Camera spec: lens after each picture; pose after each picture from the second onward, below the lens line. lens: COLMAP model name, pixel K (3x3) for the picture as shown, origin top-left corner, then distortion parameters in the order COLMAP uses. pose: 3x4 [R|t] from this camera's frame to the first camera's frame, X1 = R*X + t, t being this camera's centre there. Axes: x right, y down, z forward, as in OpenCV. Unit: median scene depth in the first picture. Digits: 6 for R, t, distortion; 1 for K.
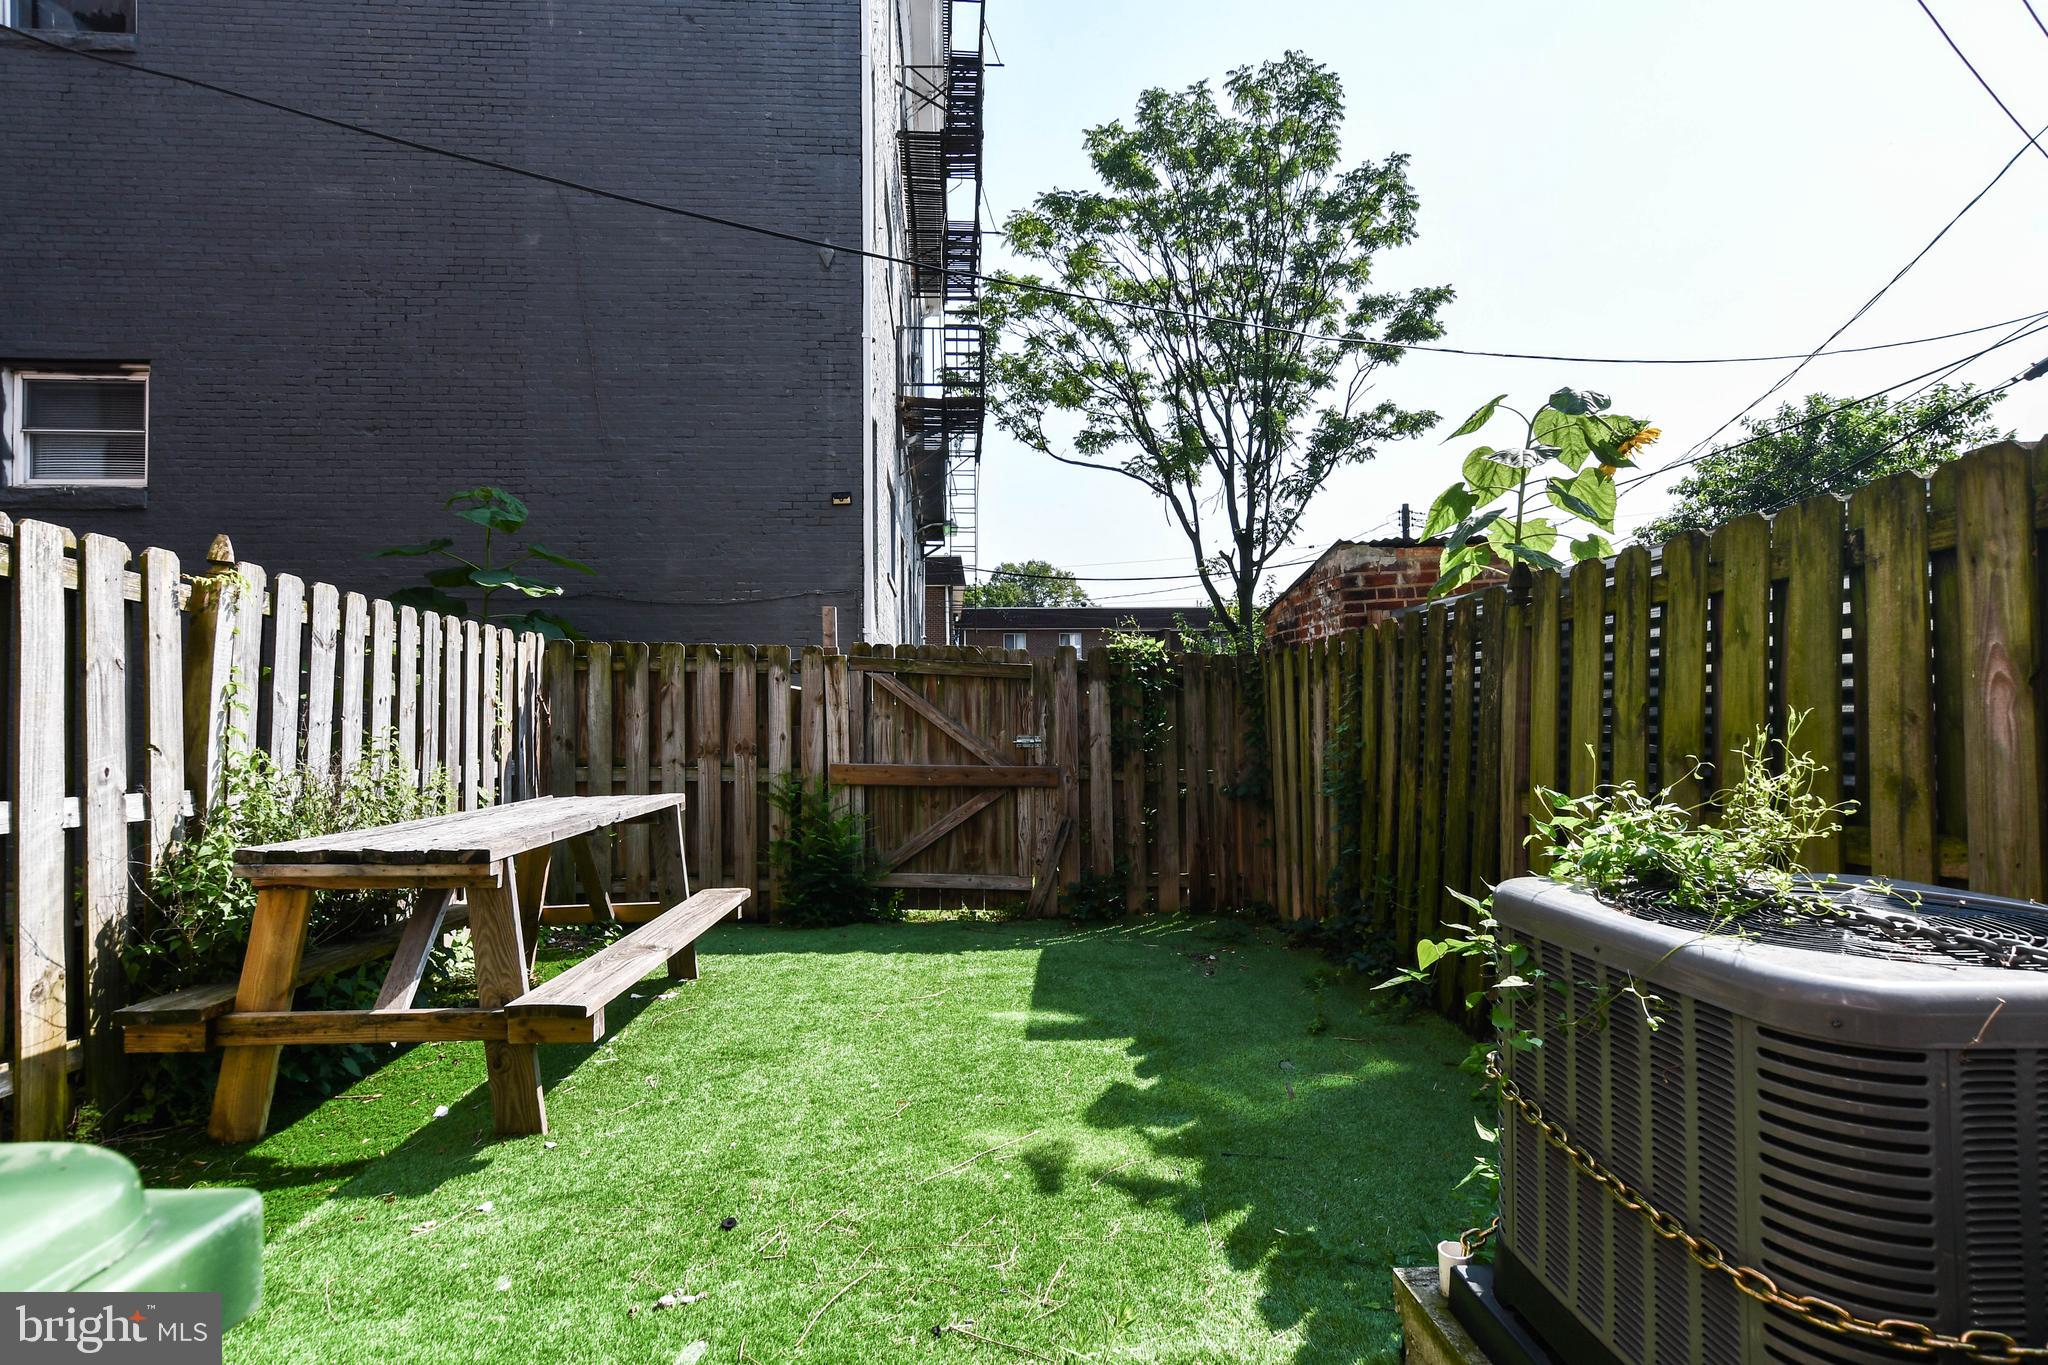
lens RADIAL K [[1038.6, 0, 1024.0], [0, 1038.6, 682.5], [0, 0, 1]] dist [0.011585, -0.000233]
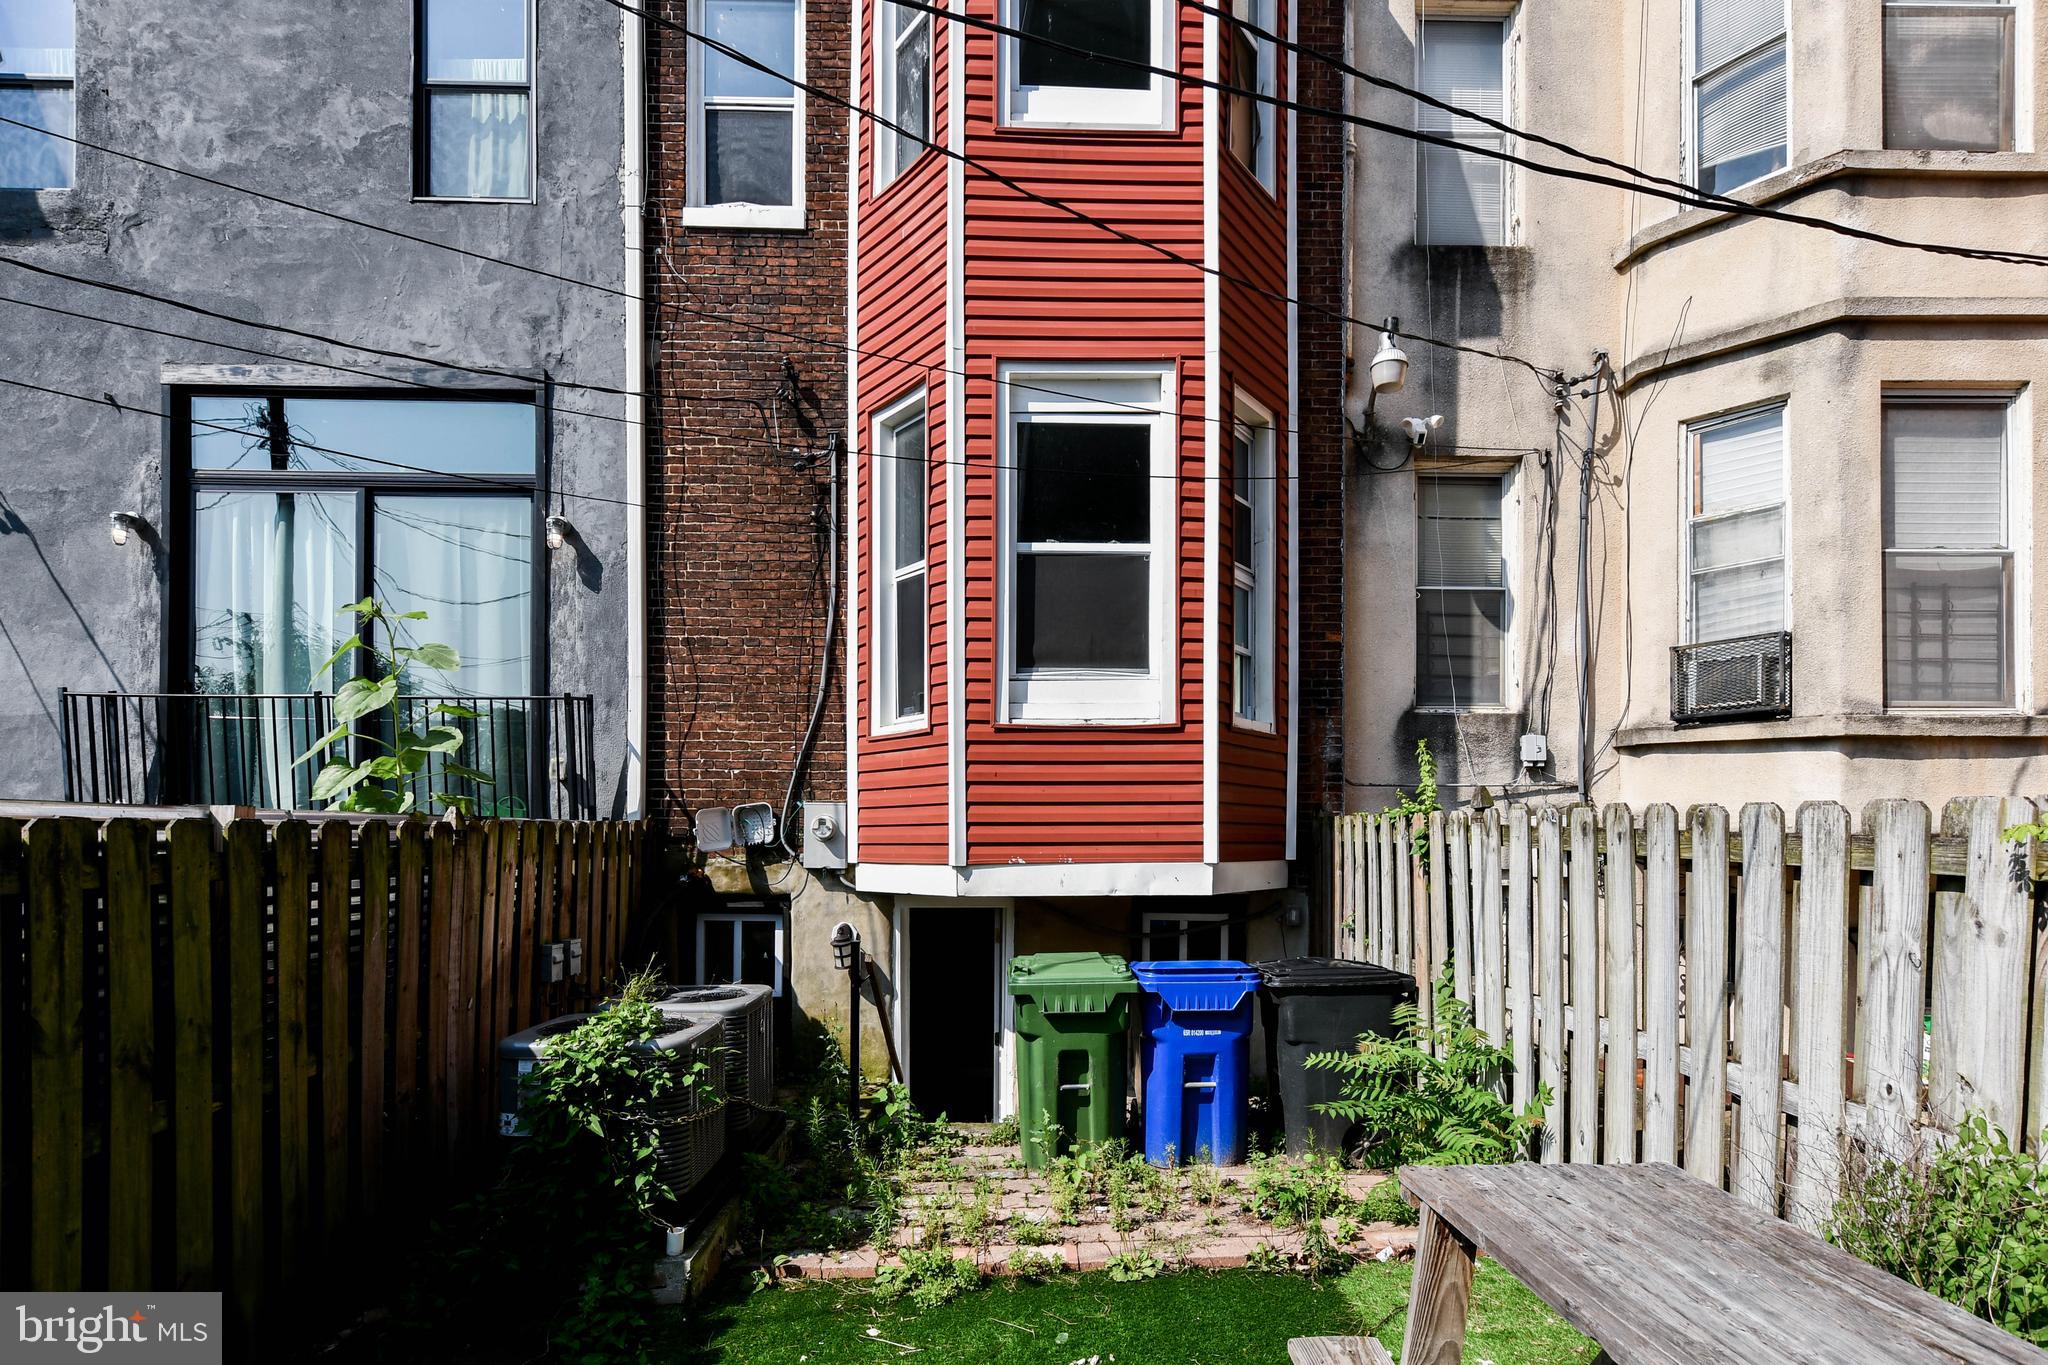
lens RADIAL K [[1038.6, 0, 1024.0], [0, 1038.6, 682.5], [0, 0, 1]] dist [0.011585, -0.000233]
pose [[-0.999567, 0.007807, 0.028382, -0.232502], [0.002238, 0.981553, -0.191177, -0.082048], [-0.029351, -0.191030, -0.981145, 1.991738]]
